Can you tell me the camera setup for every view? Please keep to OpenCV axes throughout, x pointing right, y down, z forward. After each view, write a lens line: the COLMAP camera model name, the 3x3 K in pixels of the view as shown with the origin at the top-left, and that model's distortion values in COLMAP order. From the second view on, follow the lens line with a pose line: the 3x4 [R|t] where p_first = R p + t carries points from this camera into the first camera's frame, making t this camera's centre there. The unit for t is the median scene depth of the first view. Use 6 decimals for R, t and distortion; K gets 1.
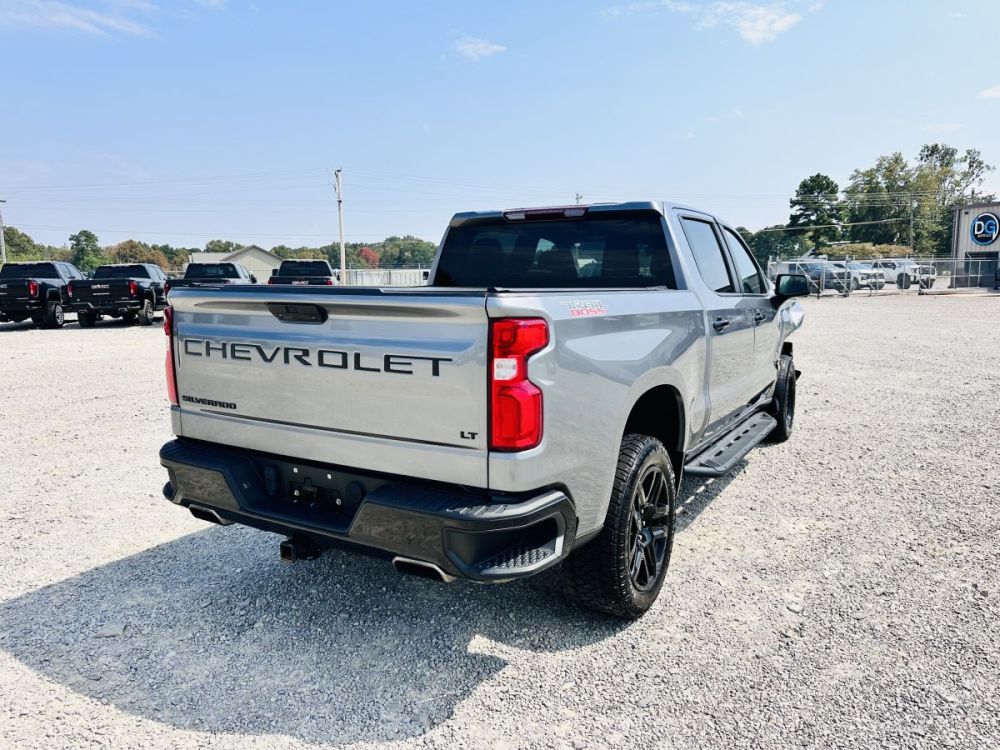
lens RADIAL K [[734.1, 0, 525.5], [0, 734.1, 439.3], [0, 0, 1]] dist [0.034637, -0.028934]
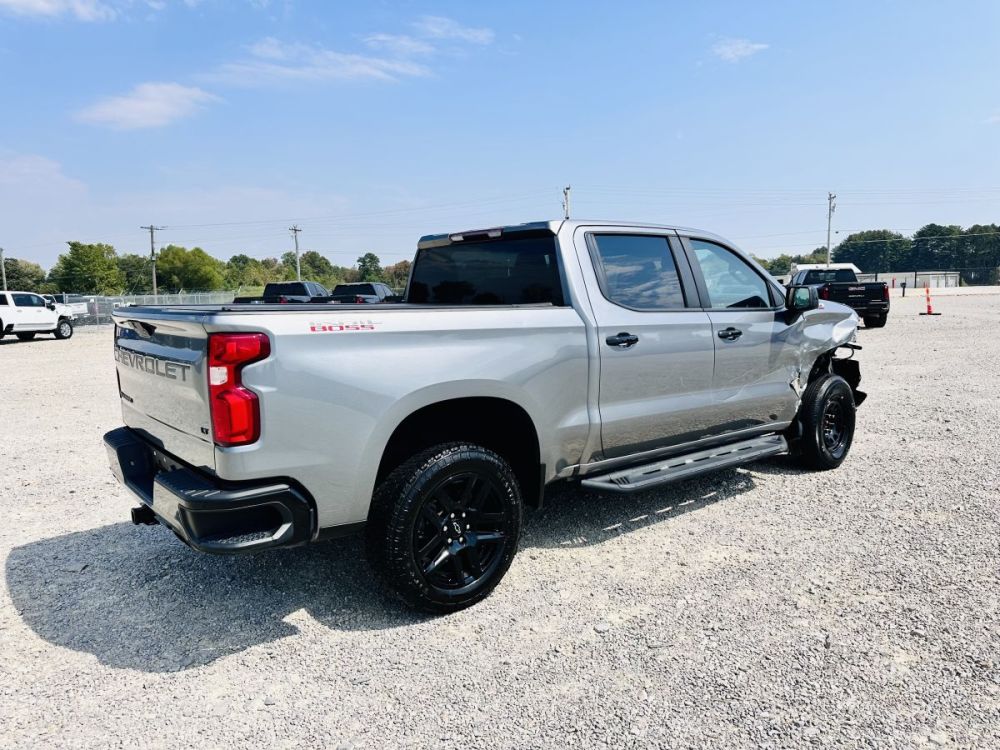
lens RADIAL K [[727.8, 0, 519.6], [0, 727.8, 458.4], [0, 0, 1]] dist [0.065823, -0.074252]
pose [[0.937994, 0.067469, -0.340021, 0.477432], [-0.063939, 0.997720, 0.021589, -0.010970], [0.340703, 0.001490, 0.940170, 0.027650]]
